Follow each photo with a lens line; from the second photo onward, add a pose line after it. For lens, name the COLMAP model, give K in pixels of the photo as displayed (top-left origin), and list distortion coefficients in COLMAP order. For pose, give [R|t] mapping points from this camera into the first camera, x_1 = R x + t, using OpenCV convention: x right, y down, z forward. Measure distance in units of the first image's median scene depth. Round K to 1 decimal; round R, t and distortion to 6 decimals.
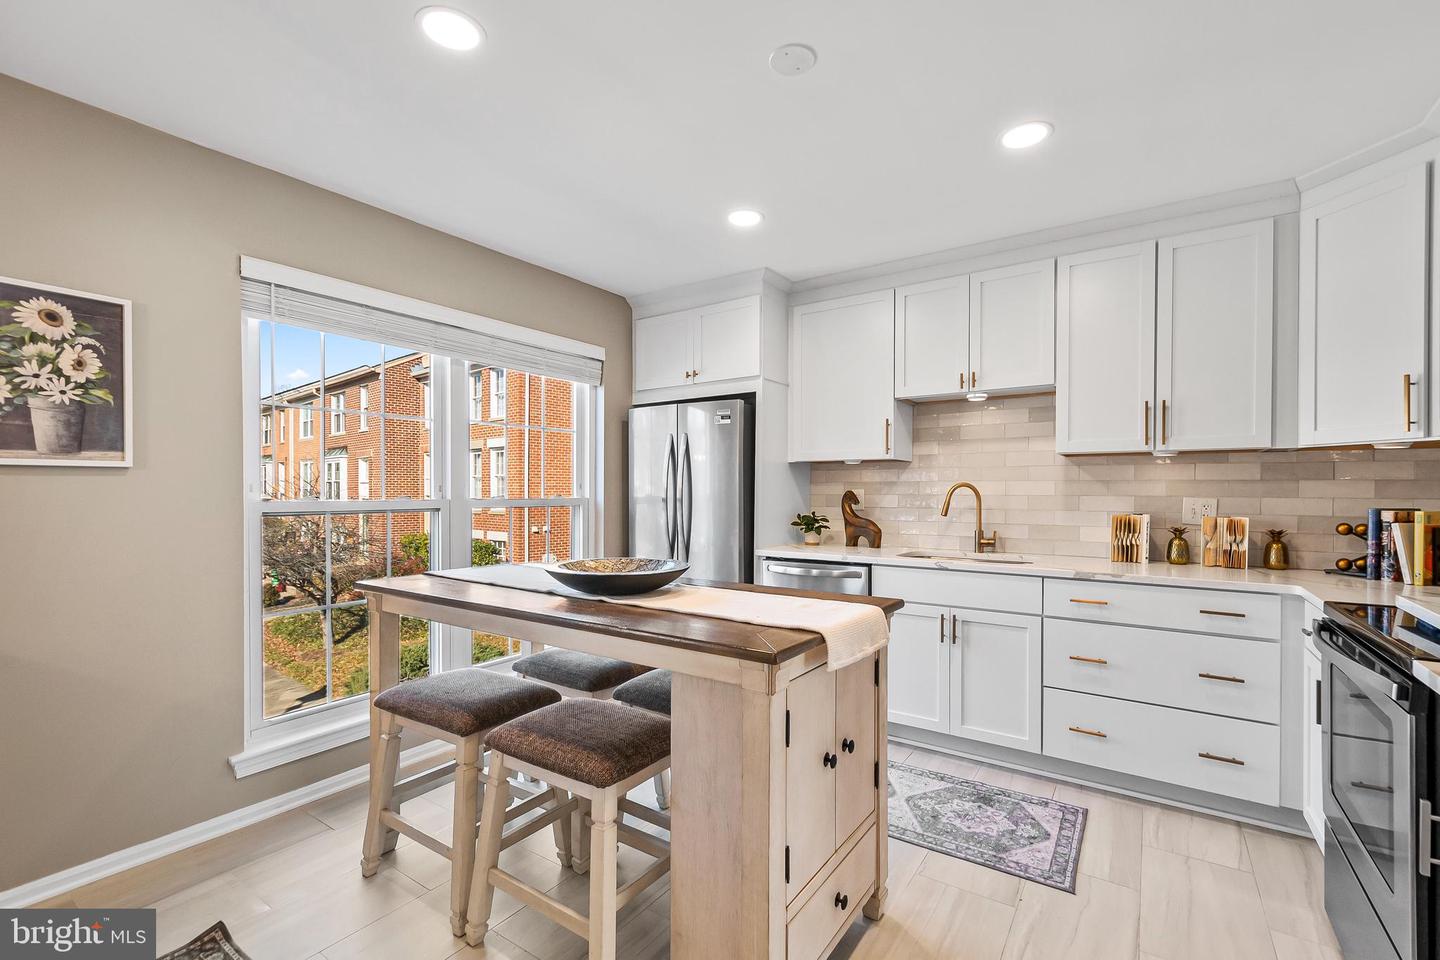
lens RADIAL K [[626.3, 0, 733.3], [0, 626.3, 500.9], [0, 0, 1]] dist [0.006239, -0.000093]
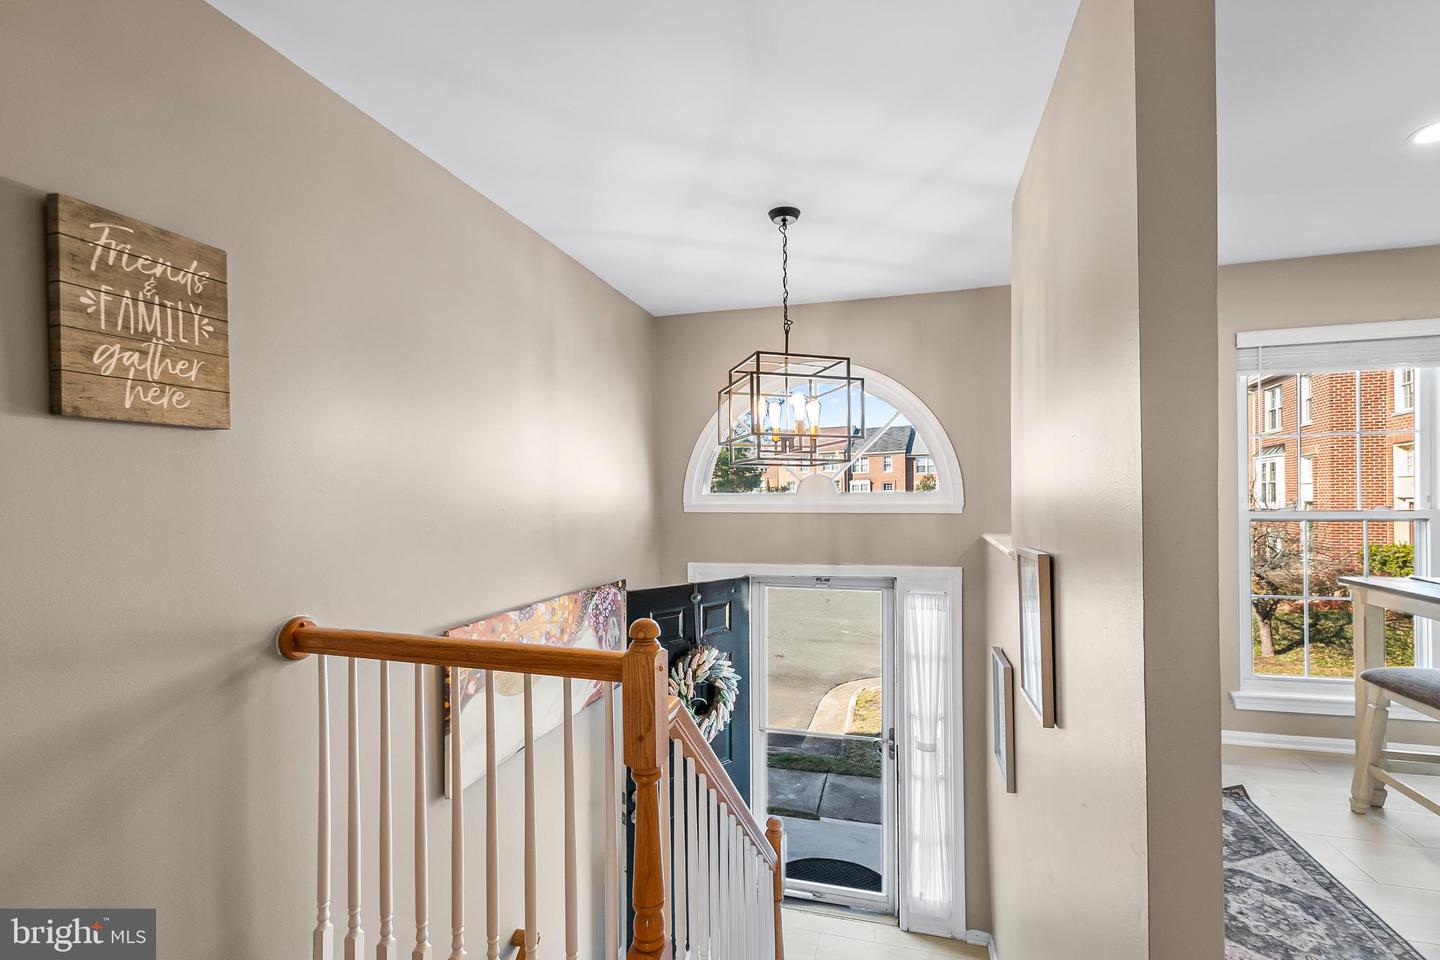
lens RADIAL K [[642.7, 0, 733.9], [0, 642.7, 496.6], [0, 0, 1]] dist [0.010243, 0.000272]
pose [[0.316371, -0.003586, -0.948629, 0.247595], [-0.003694, 0.999981, -0.005012, -0.020899], [0.948628, 0.005090, 0.316351, -0.565366]]
